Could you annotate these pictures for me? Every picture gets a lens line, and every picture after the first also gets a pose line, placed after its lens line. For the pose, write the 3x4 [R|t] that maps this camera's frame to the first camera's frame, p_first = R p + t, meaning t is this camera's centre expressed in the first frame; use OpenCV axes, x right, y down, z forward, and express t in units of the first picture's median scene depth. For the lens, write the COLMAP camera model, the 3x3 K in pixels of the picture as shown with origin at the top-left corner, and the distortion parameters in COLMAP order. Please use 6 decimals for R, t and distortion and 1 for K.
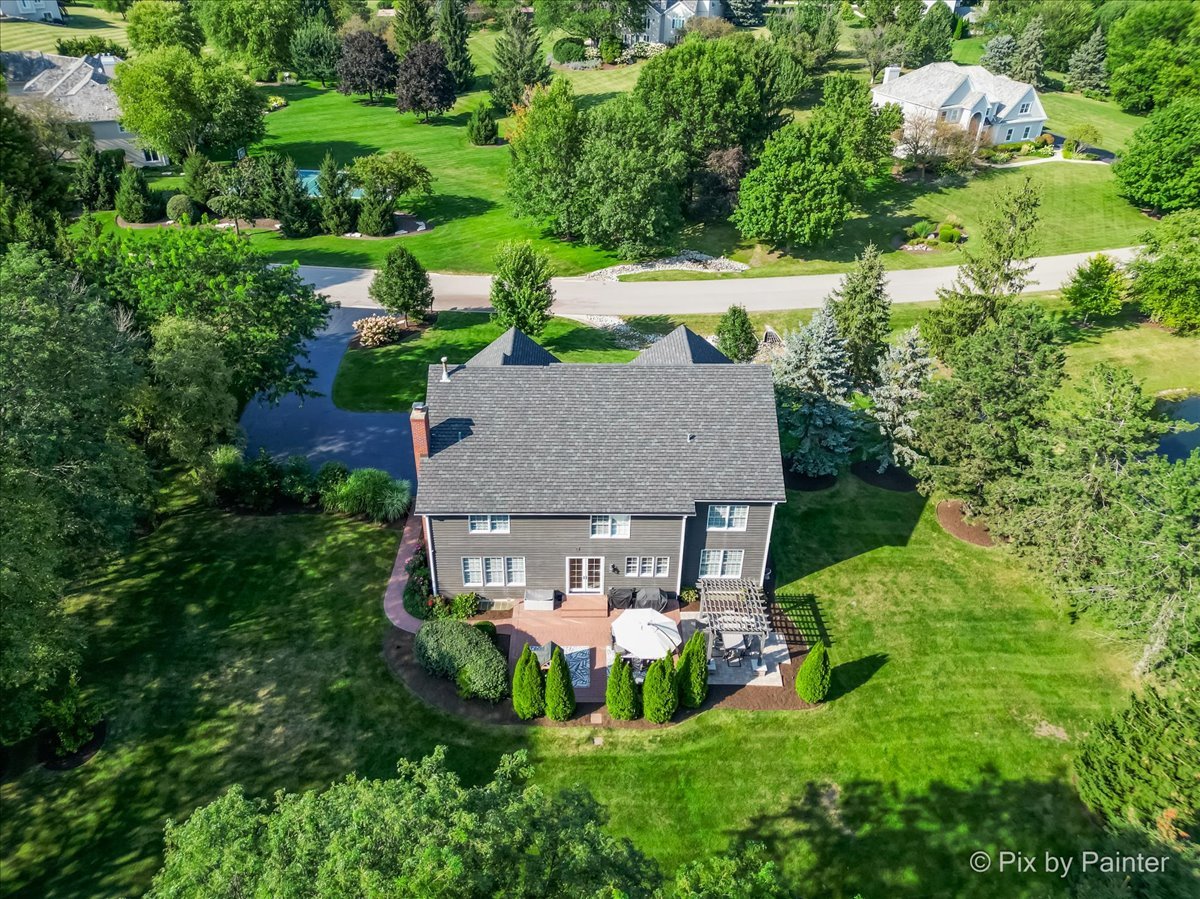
lens RADIAL K [[900.0, 0, 598.4], [0, 900.0, 446.7], [0, 0, 1]] dist [0.071057, -0.072294]
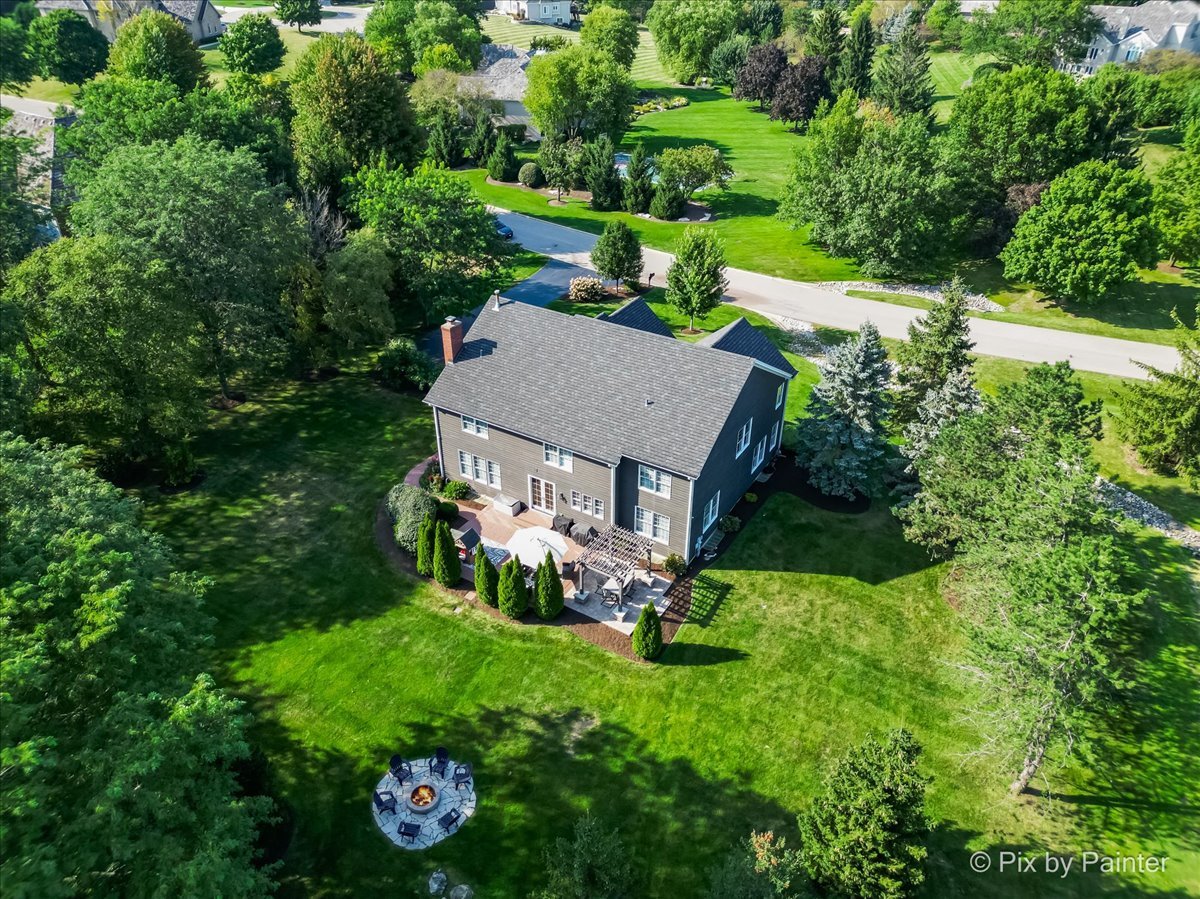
lens RADIAL K [[900.0, 0, 600.8], [0, 900.0, 447.2], [0, 0, 1]] dist [0.071057, -0.072294]
pose [[0.835236, 0.270692, -0.478651, 0.319357], [-0.280259, 0.958460, 0.052994, 0.000122], [0.473113, 0.089884, 0.876405, 0.009292]]
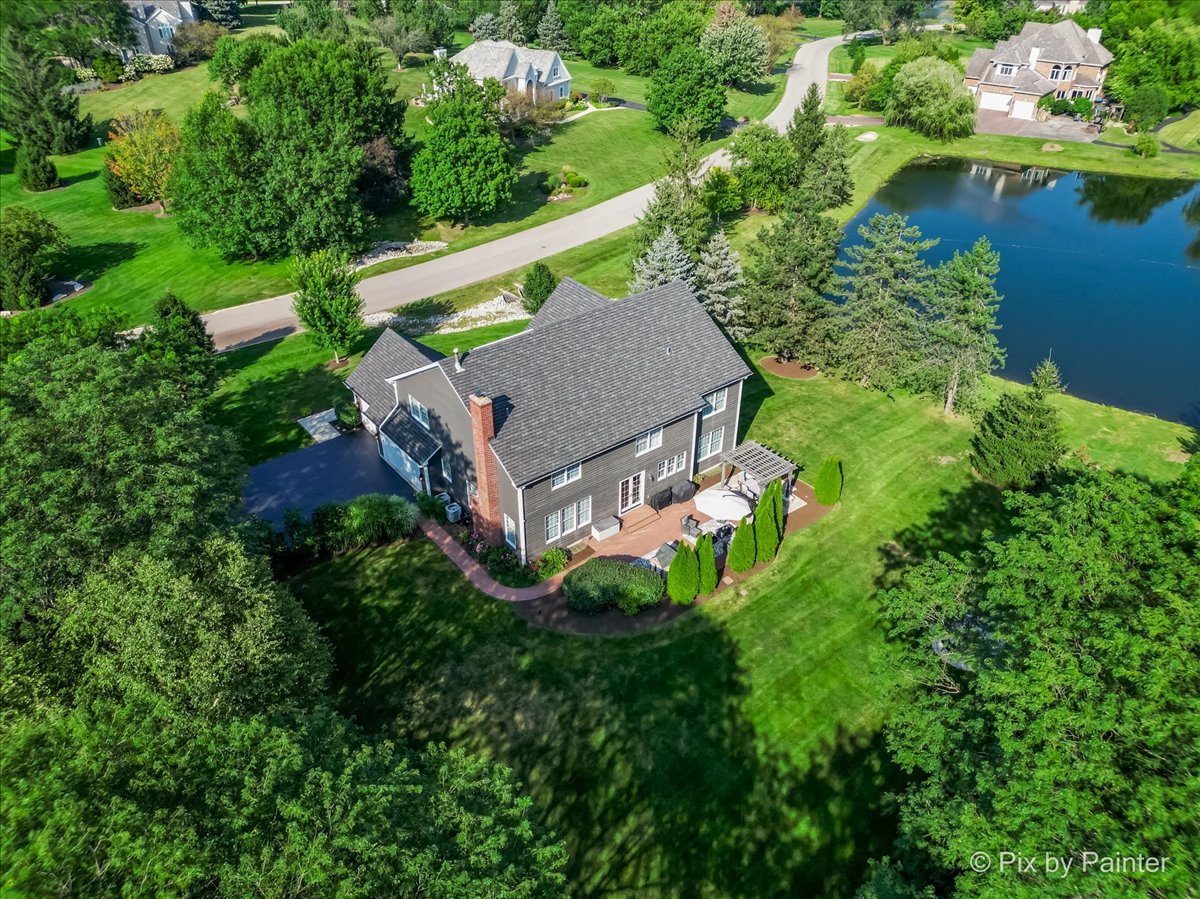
lens RADIAL K [[900.0, 0, 603.9], [0, 900.0, 439.3], [0, 0, 1]] dist [0.071057, -0.072294]
pose [[0.783078, -0.338878, 0.521489, -0.336755], [0.339547, 0.935468, 0.098022, -0.024559], [-0.521054, 0.100311, 0.847609, 0.022766]]
